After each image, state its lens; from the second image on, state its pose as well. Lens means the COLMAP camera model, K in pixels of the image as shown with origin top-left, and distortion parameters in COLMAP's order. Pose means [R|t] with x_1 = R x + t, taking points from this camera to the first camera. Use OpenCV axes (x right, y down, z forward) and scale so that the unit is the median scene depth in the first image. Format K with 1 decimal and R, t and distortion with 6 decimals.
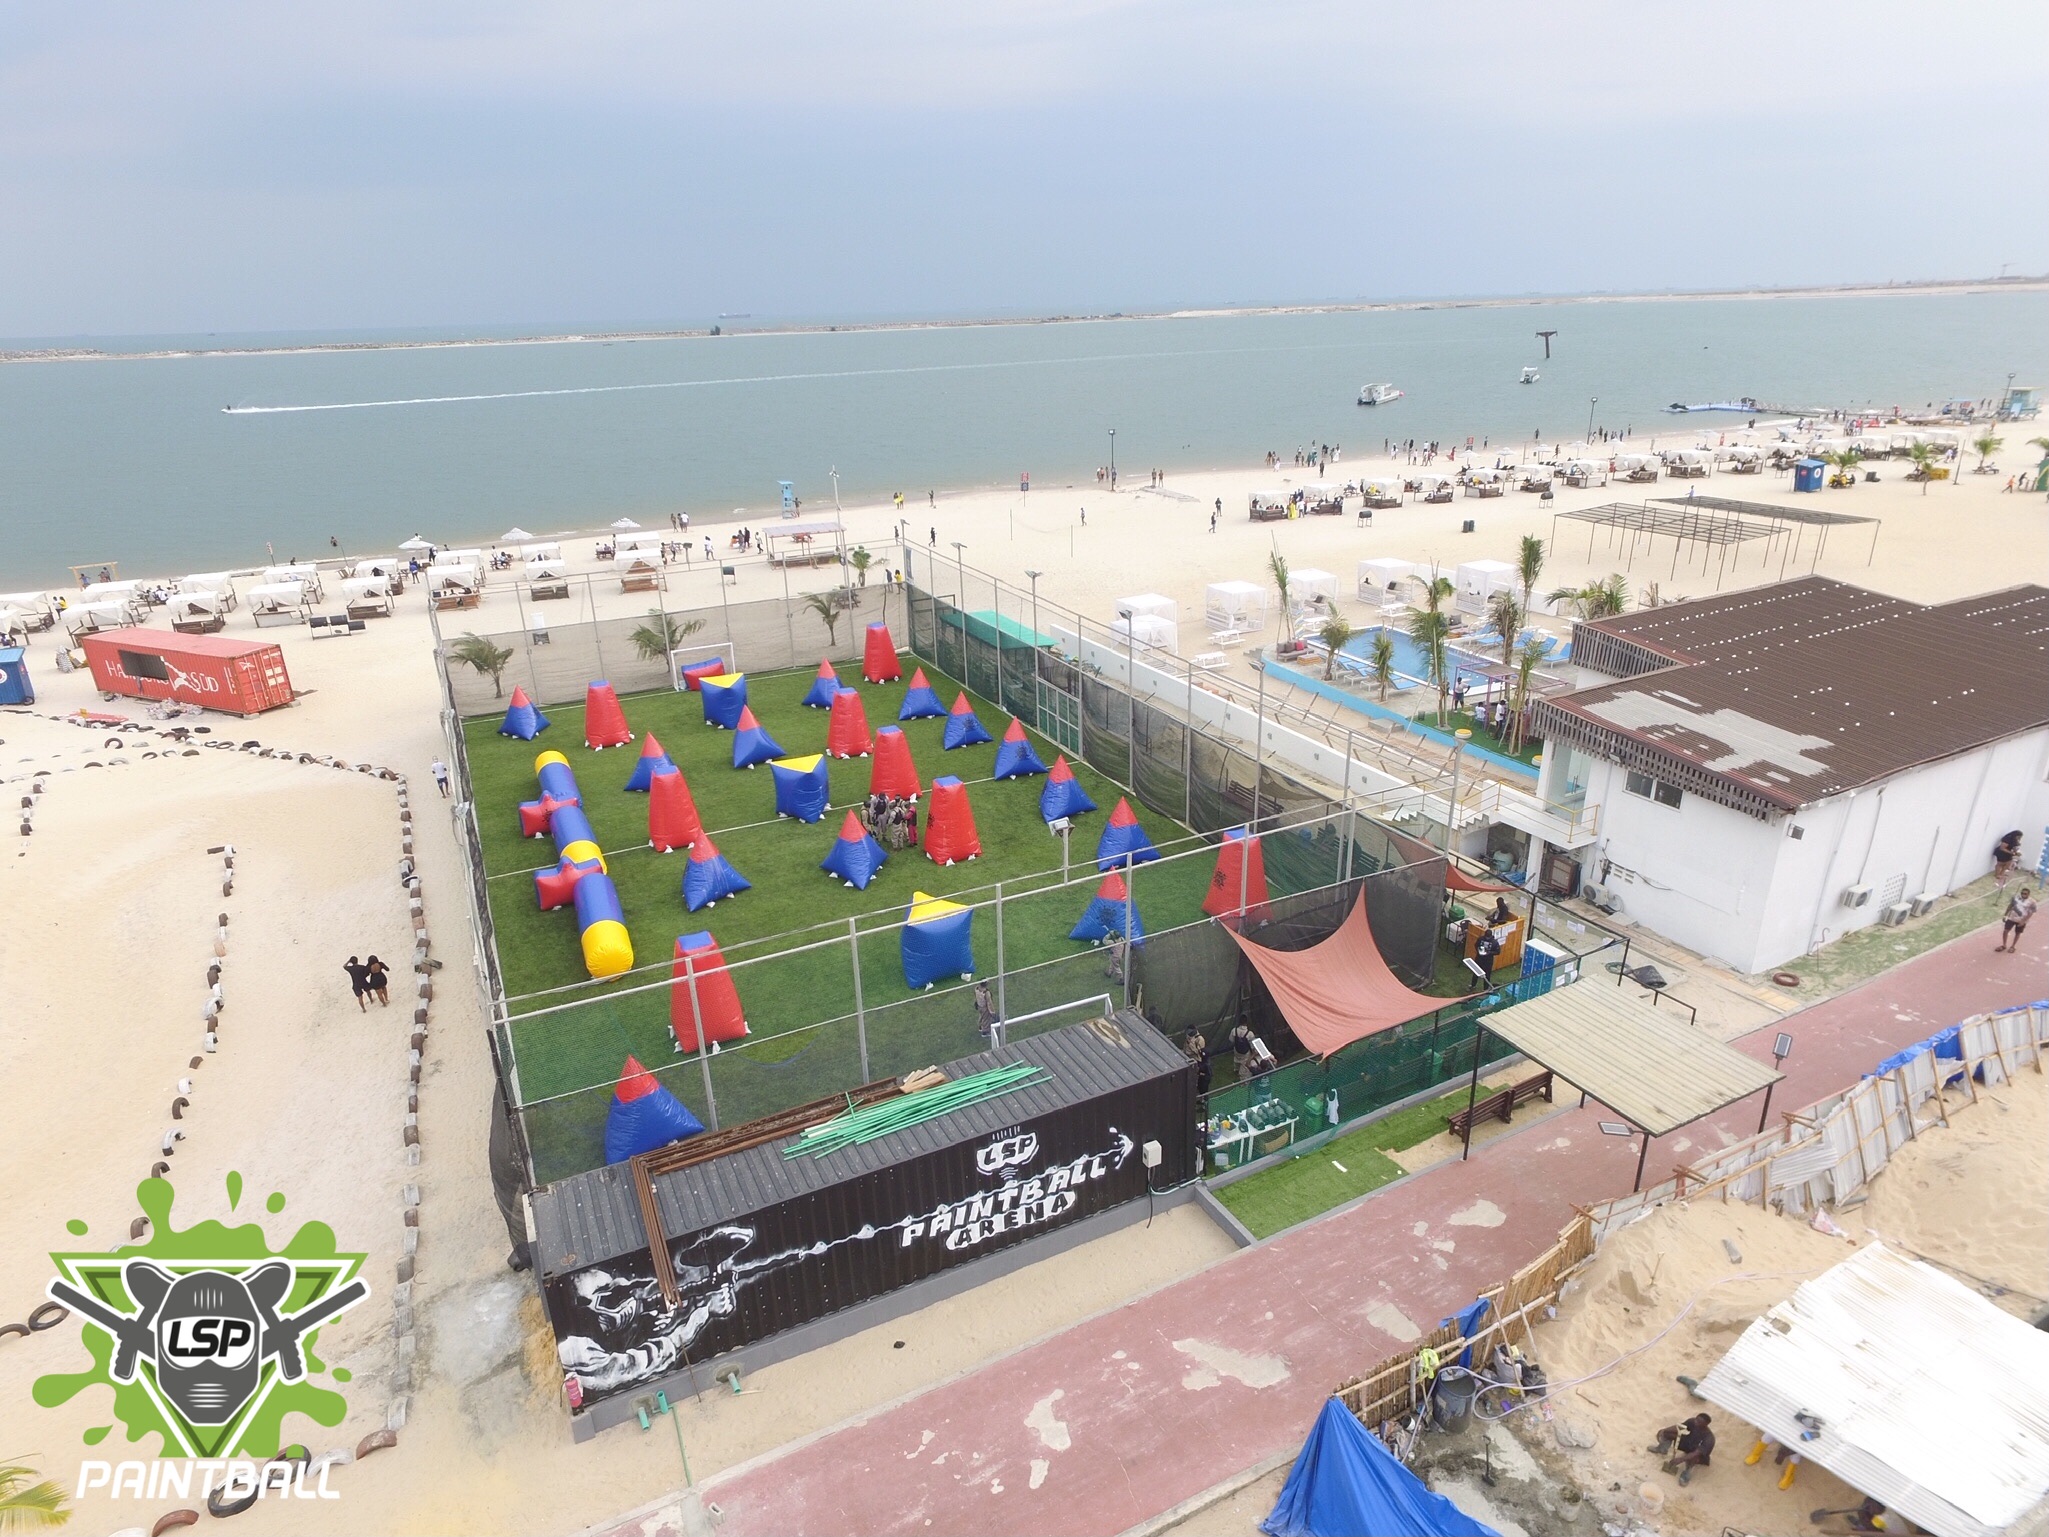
lens RADIAL K [[1184.9, 0, 1024.5], [0, 1184.9, 768.5], [0, 0, 1]] dist [0.001579, 0.000374]
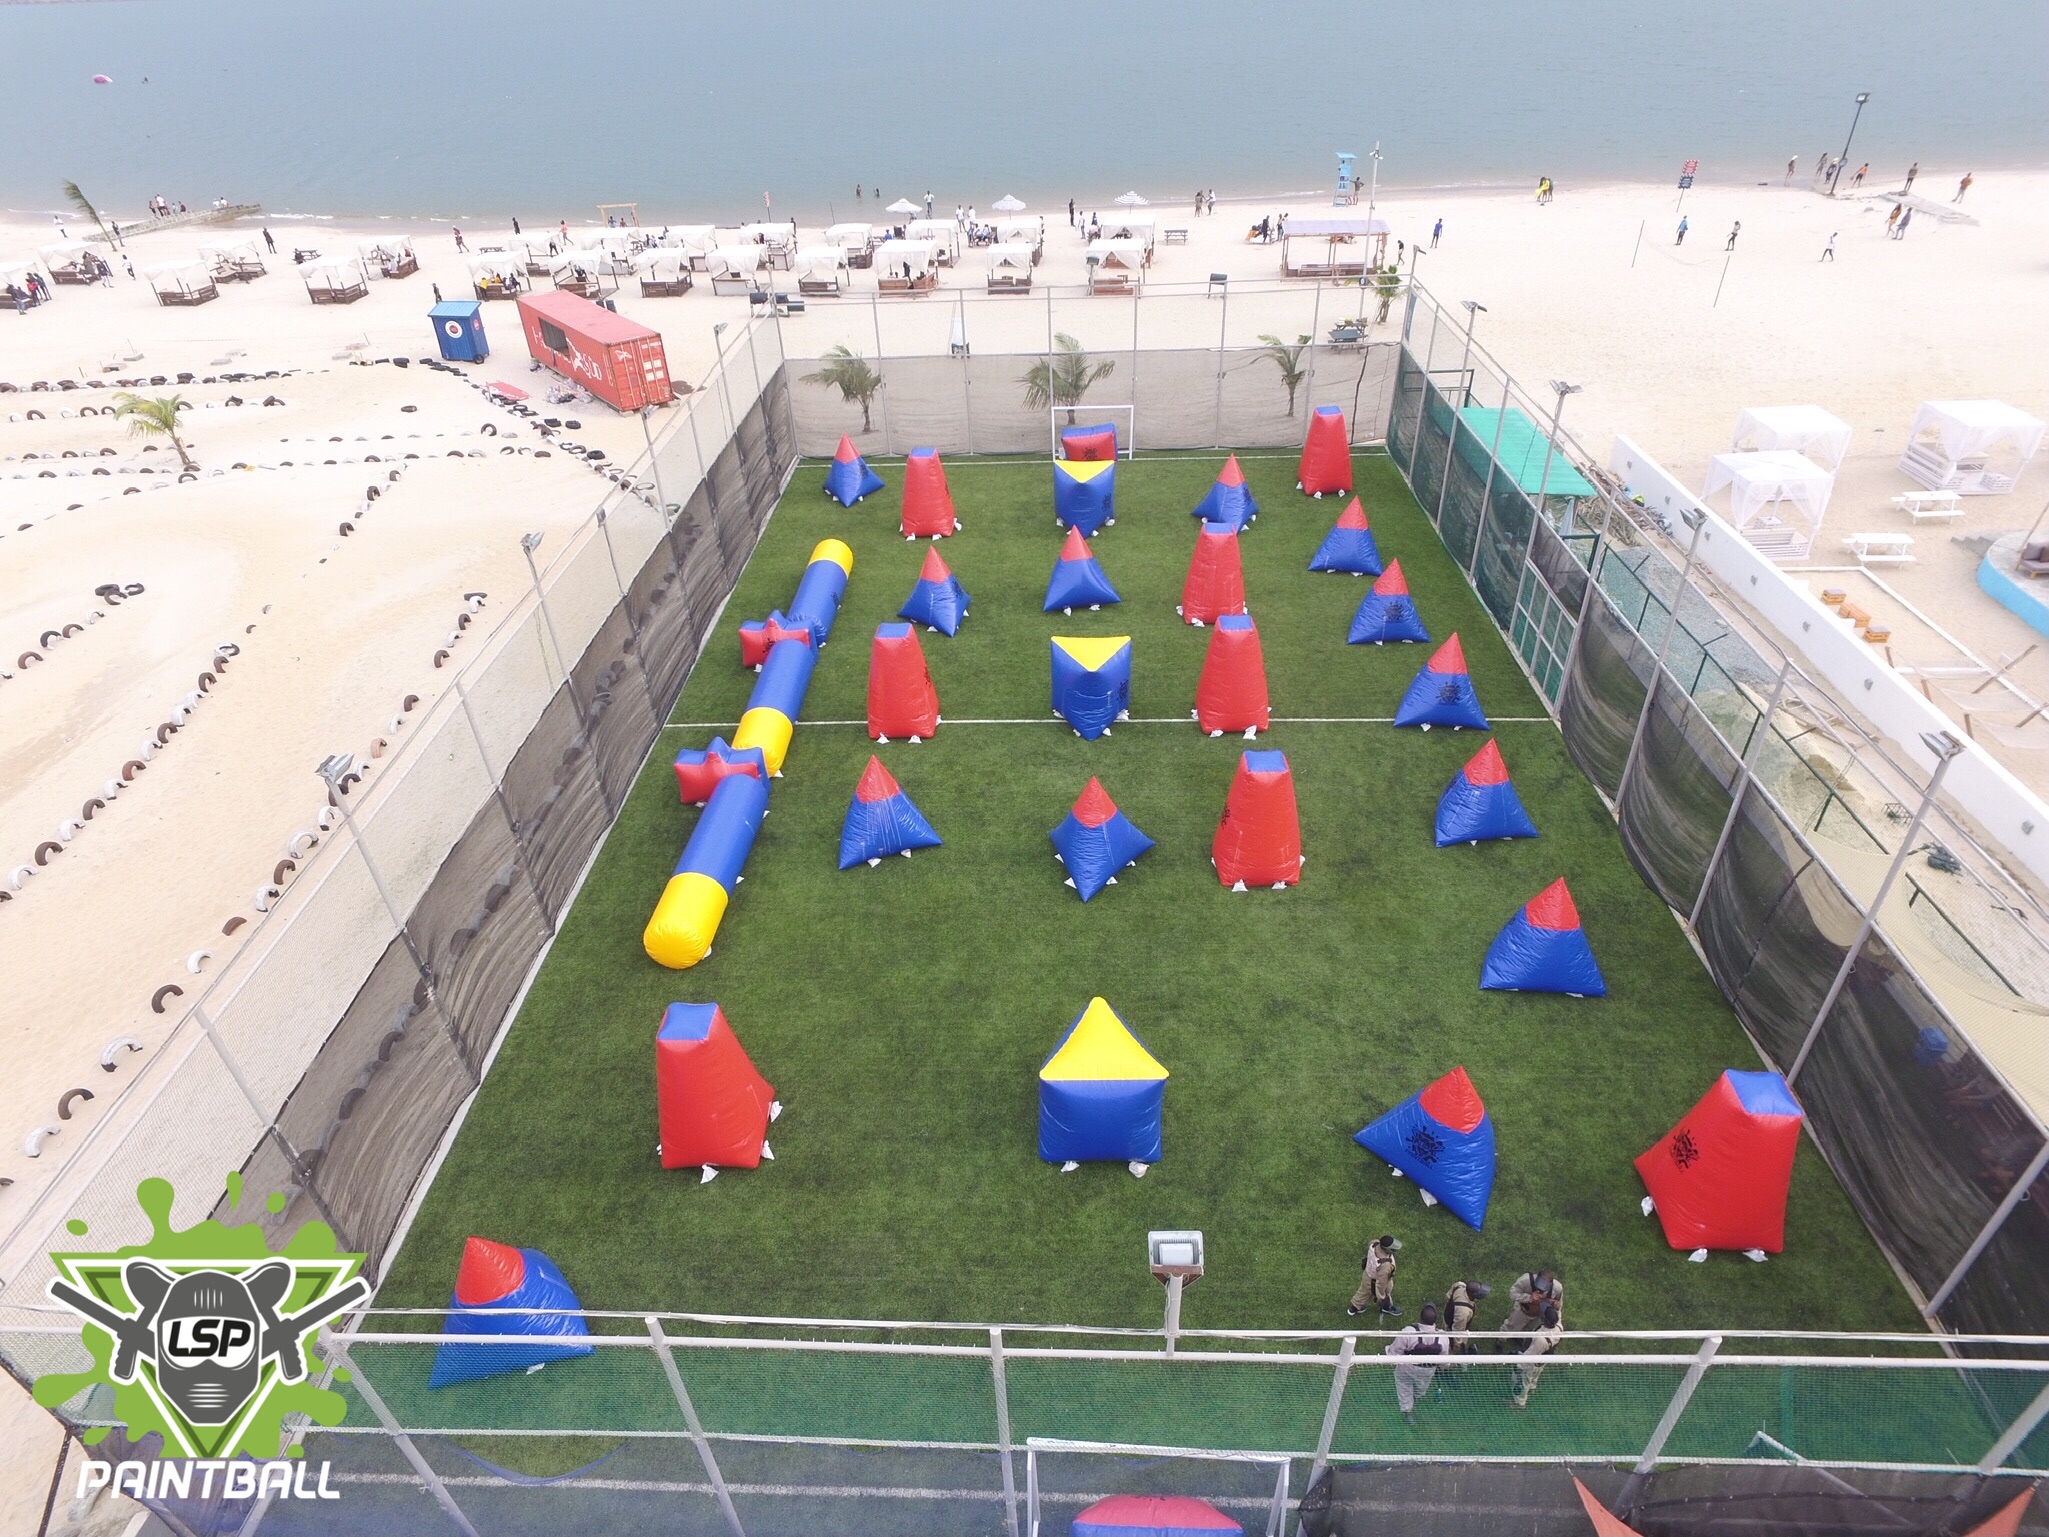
lens RADIAL K [[1184.9, 0, 1024.5], [0, 1184.9, 768.5], [0, 0, 1]] dist [0.001579, 0.000374]
pose [[0.881179, 0.267295, -0.389971, 0.044944], [-0.159862, 0.944709, 0.286301, -0.098587], [0.444936, -0.189941, 0.875188, 0.296324]]
